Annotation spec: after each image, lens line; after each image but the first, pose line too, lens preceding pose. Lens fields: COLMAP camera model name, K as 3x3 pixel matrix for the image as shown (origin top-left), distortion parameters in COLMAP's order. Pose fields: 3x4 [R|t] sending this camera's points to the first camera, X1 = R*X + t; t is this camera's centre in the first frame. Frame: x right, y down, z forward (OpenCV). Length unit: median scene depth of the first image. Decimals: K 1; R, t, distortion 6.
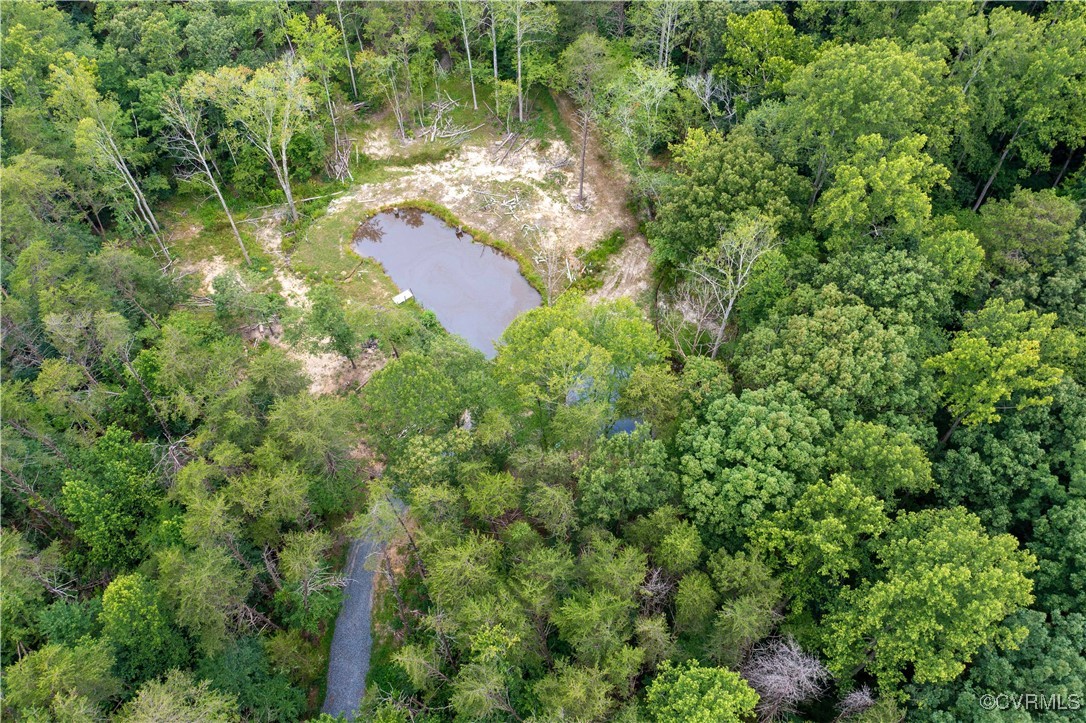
lens RADIAL K [[861.7, 0, 543.0], [0, 861.7, 363.4], [0, 0, 1]] dist [-0.001806, 0.005736]
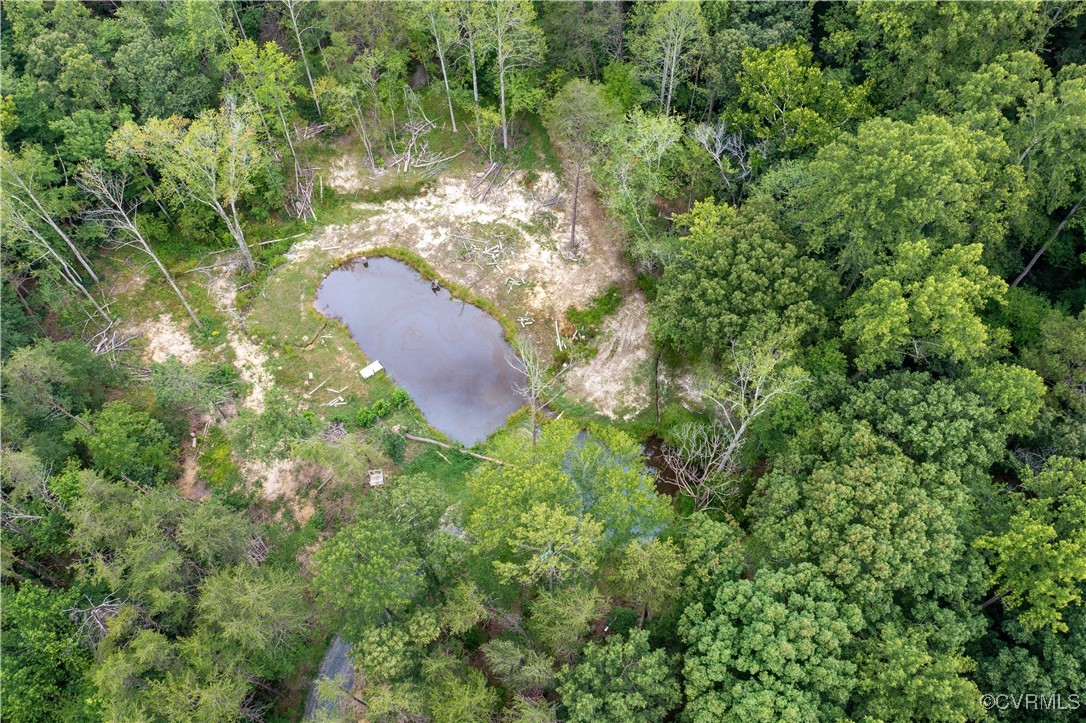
lens RADIAL K [[861.7, 0, 542.6], [0, 861.7, 359.7], [0, 0, 1]] dist [-0.001806, 0.005736]
pose [[0.999997, -0.002334, 0.000252, 0.014807], [0.002304, 0.996318, 0.085706, -0.176214], [-0.000451, -0.085705, 0.996320, 0.124783]]
